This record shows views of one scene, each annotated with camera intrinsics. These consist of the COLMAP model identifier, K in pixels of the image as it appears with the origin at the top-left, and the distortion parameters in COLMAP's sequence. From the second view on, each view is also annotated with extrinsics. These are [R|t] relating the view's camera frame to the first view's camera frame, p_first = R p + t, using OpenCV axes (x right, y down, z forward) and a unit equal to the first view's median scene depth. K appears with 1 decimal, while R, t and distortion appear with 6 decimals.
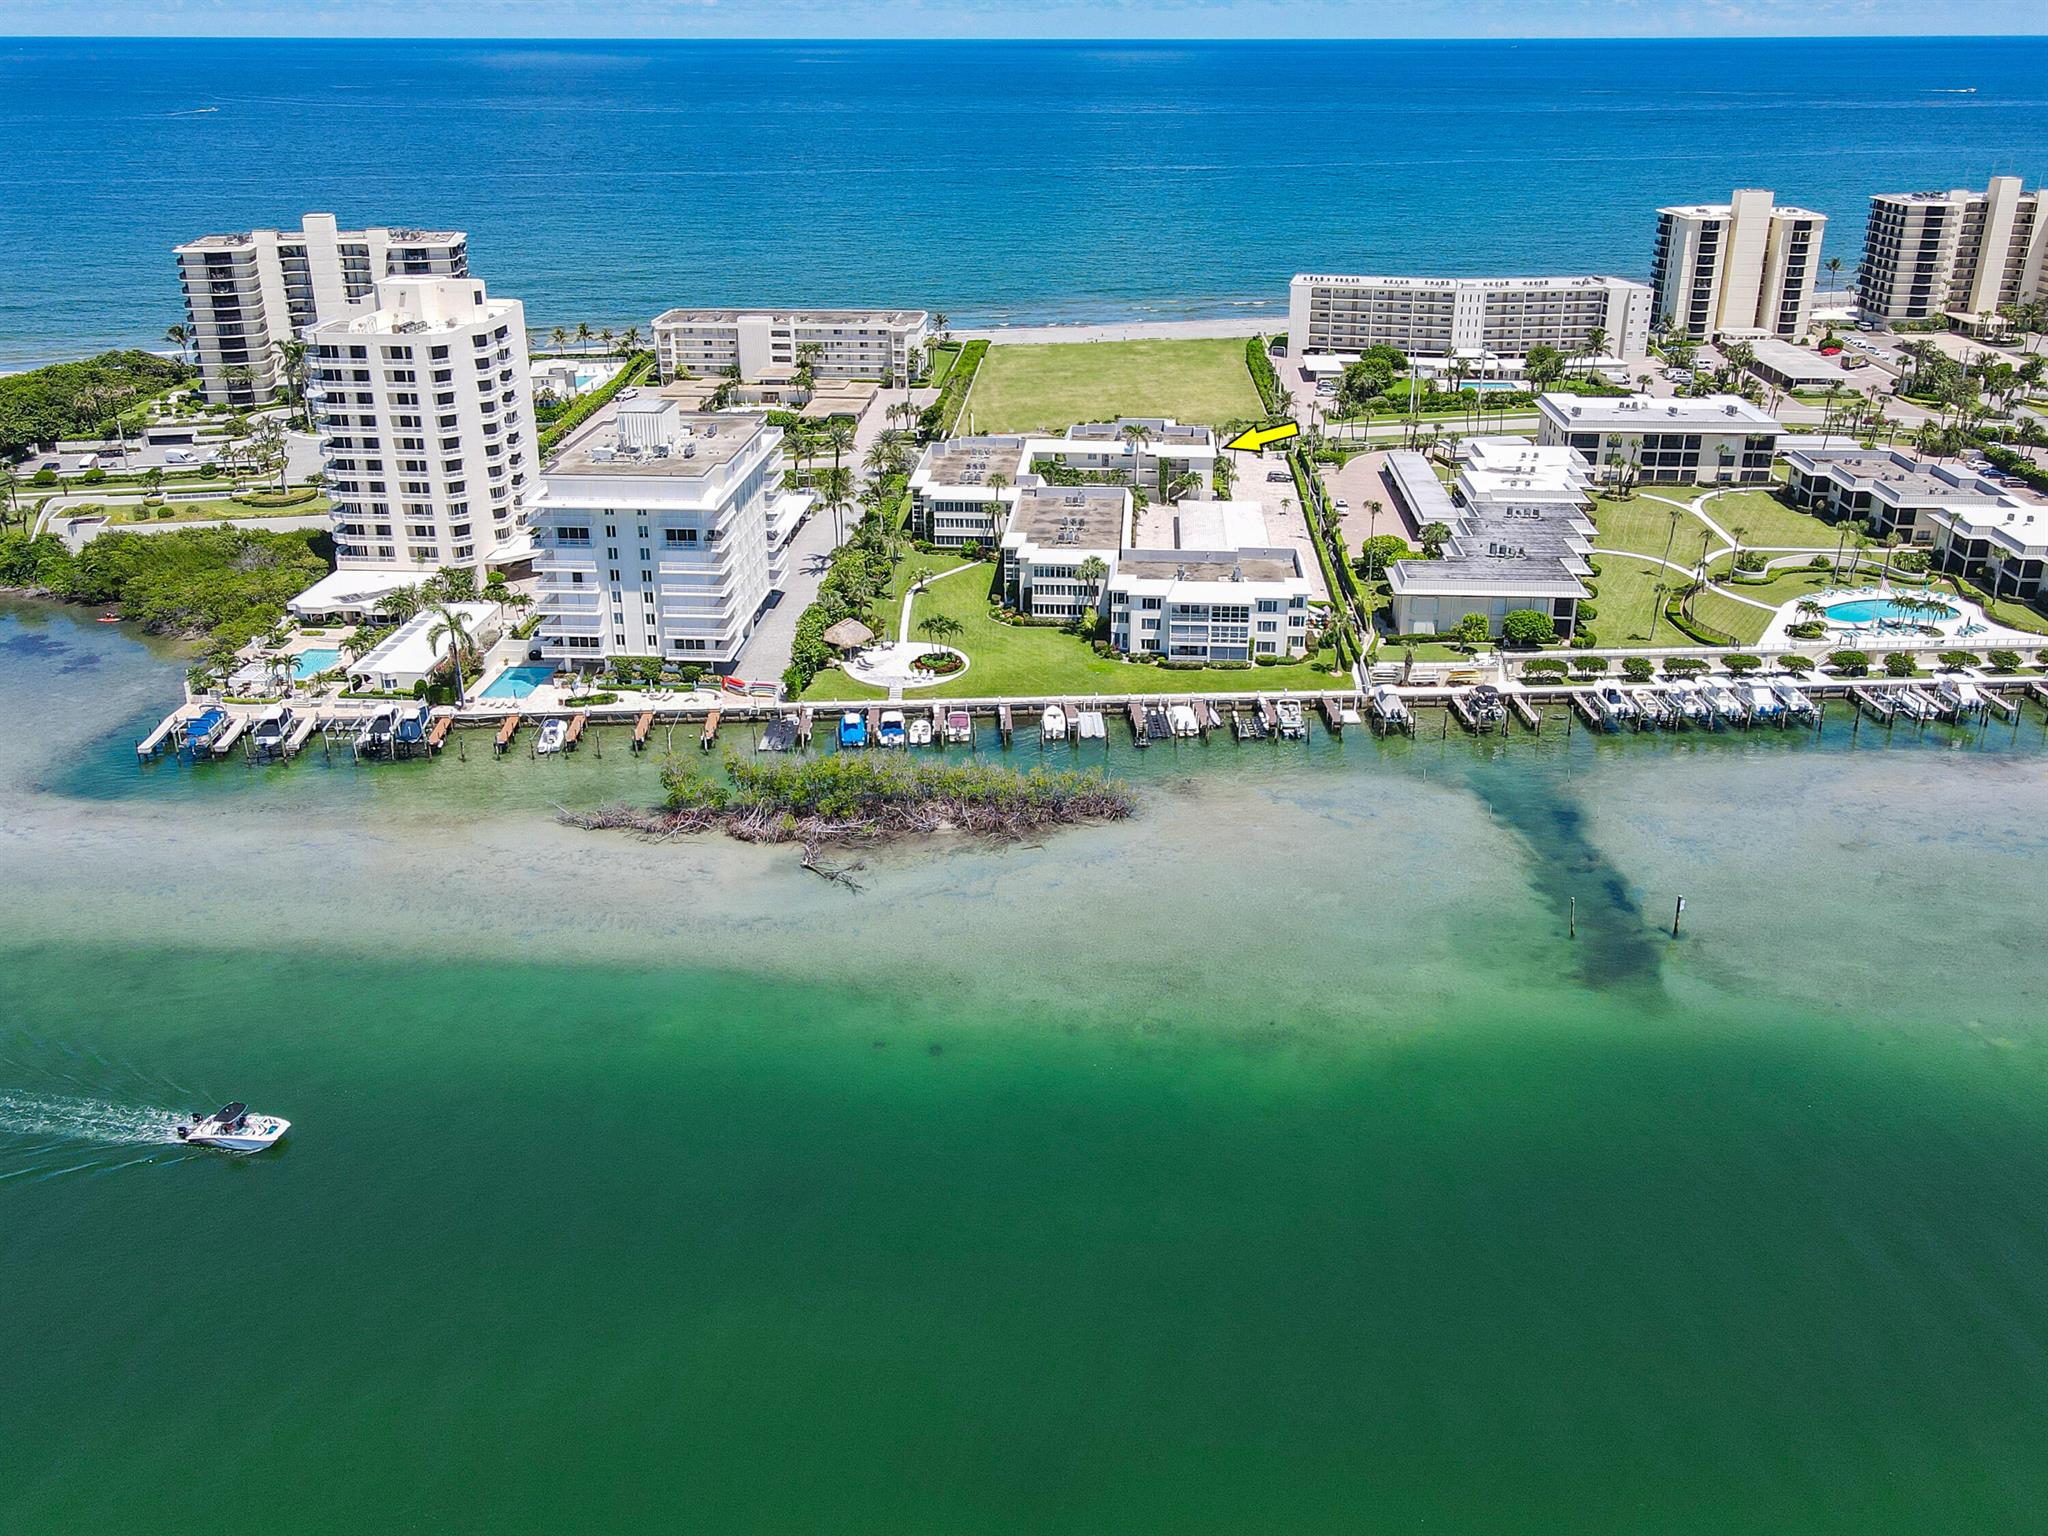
lens RADIAL K [[1719.1, 0, 1023.6], [0, 1719.1, 765.3], [0, 0, 1]] dist [-0.007053, 0.000835]
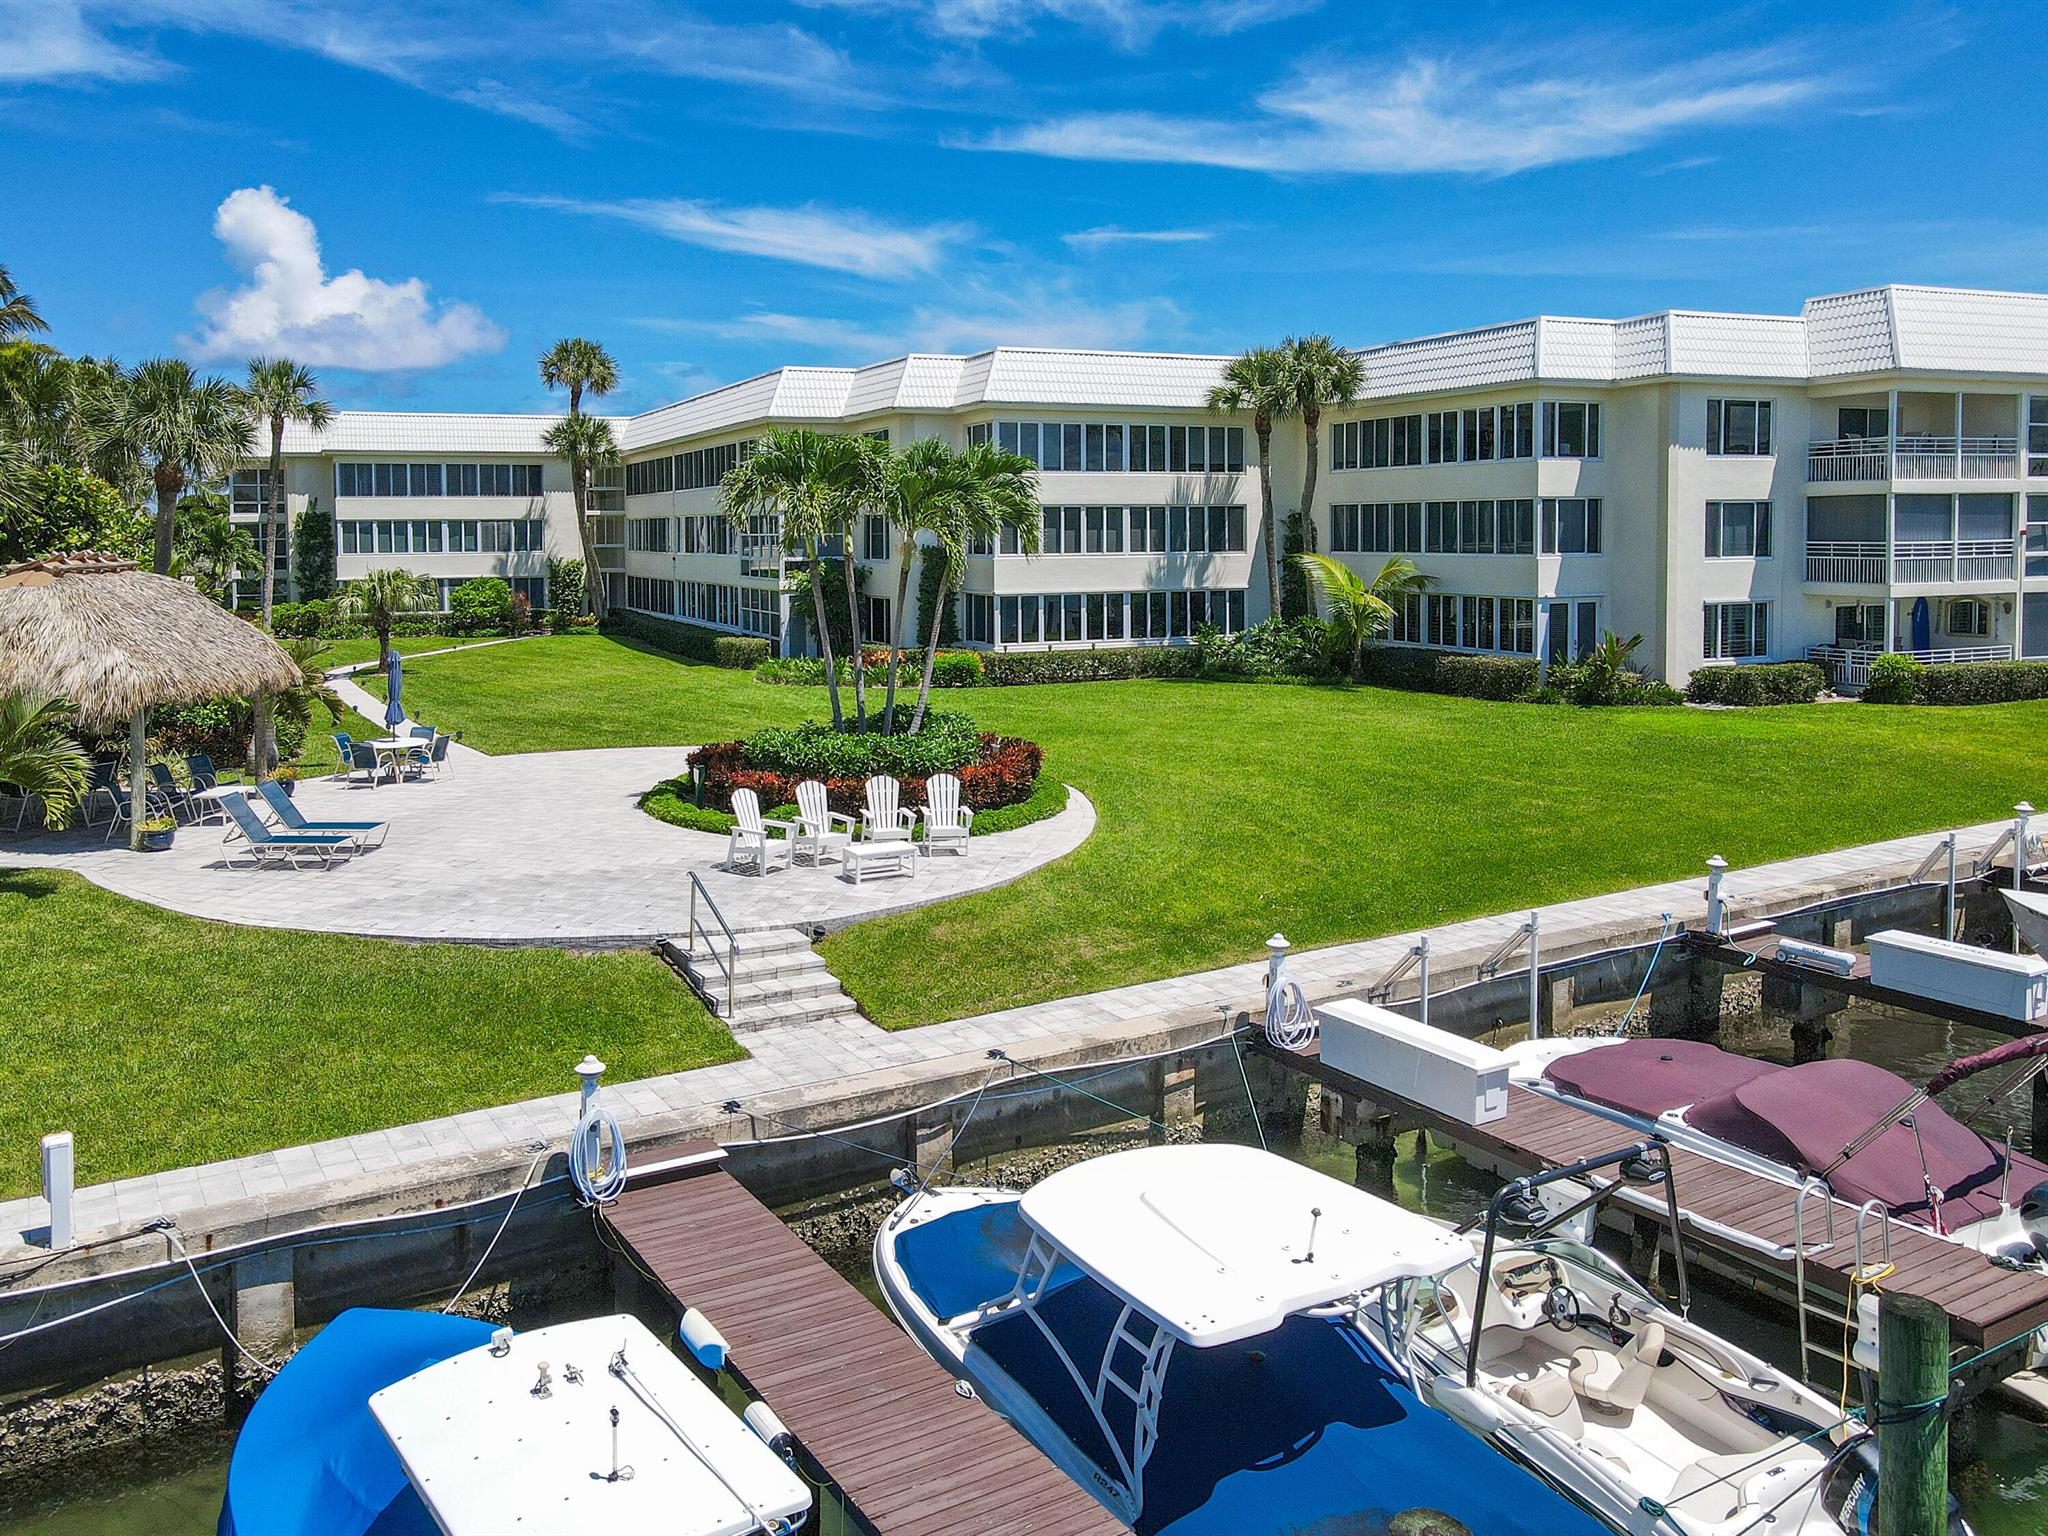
lens RADIAL K [[1540.5, 0, 1023.5], [0, 1540.5, 767.4], [0, 0, 1]] dist [0.025731, -0.002175]
pose [[0.872446, -0.073657, 0.483128, -0.094763], [0.197835, 0.957185, -0.211324, -0.031232], [-0.446878, 0.279949, 0.849664, 0.878077]]
